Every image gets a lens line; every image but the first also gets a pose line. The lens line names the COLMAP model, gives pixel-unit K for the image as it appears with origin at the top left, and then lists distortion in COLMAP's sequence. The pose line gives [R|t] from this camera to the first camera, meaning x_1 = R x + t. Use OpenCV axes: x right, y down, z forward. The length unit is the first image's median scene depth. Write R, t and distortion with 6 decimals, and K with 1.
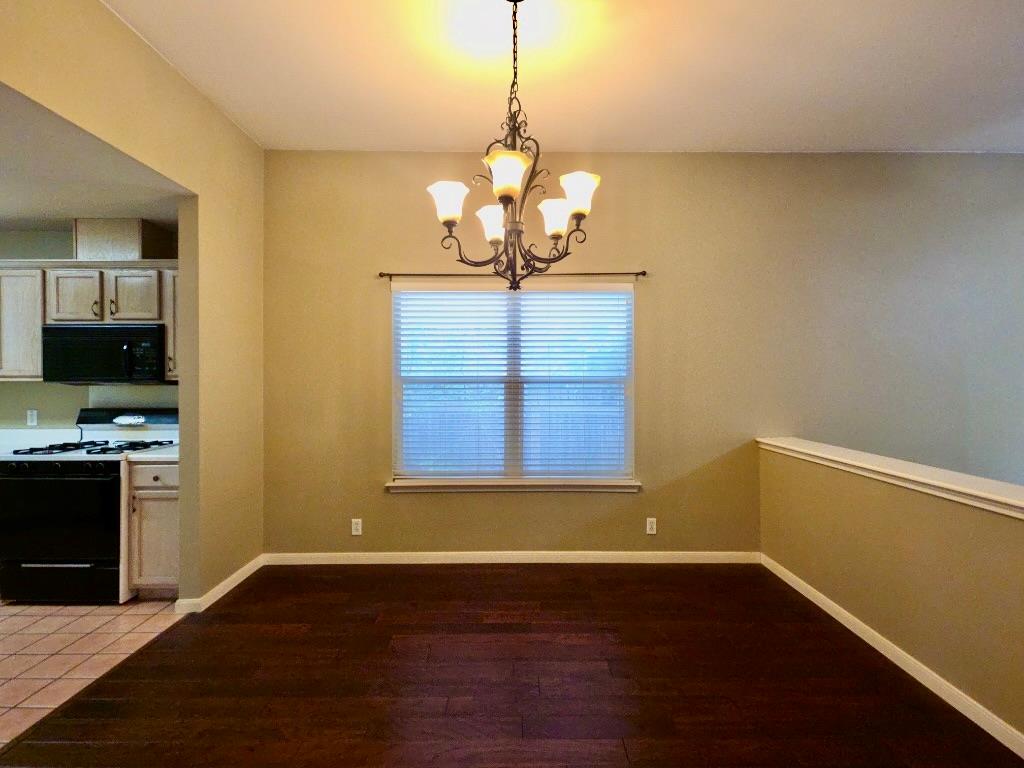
lens RADIAL K [[487.1, 0, 514.1], [0, 487.1, 376.8], [0, 0, 1]] dist [0.009873, -0.001314]
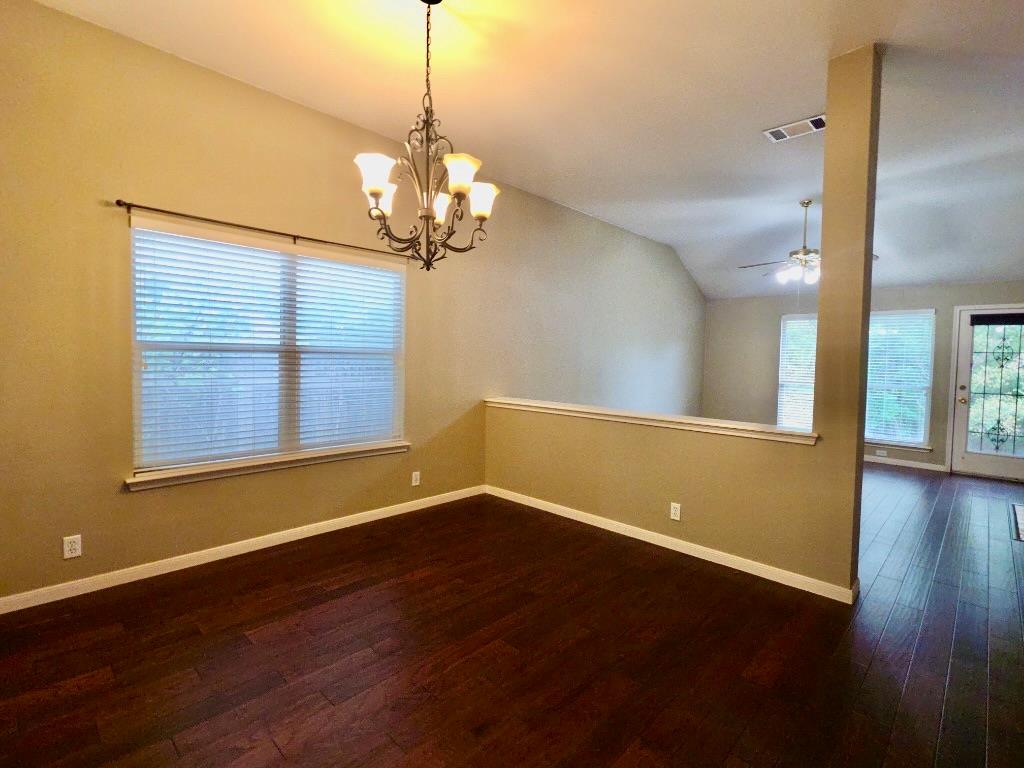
lens RADIAL K [[487.1, 0, 517.1], [0, 487.1, 376.4], [0, 0, 1]] dist [0.009873, -0.001314]
pose [[0.699380, -0.013548, 0.714621, -0.375857], [-0.023935, 0.998816, 0.042360, 0.008781], [-0.714349, -0.046730, 0.698228, 0.031340]]
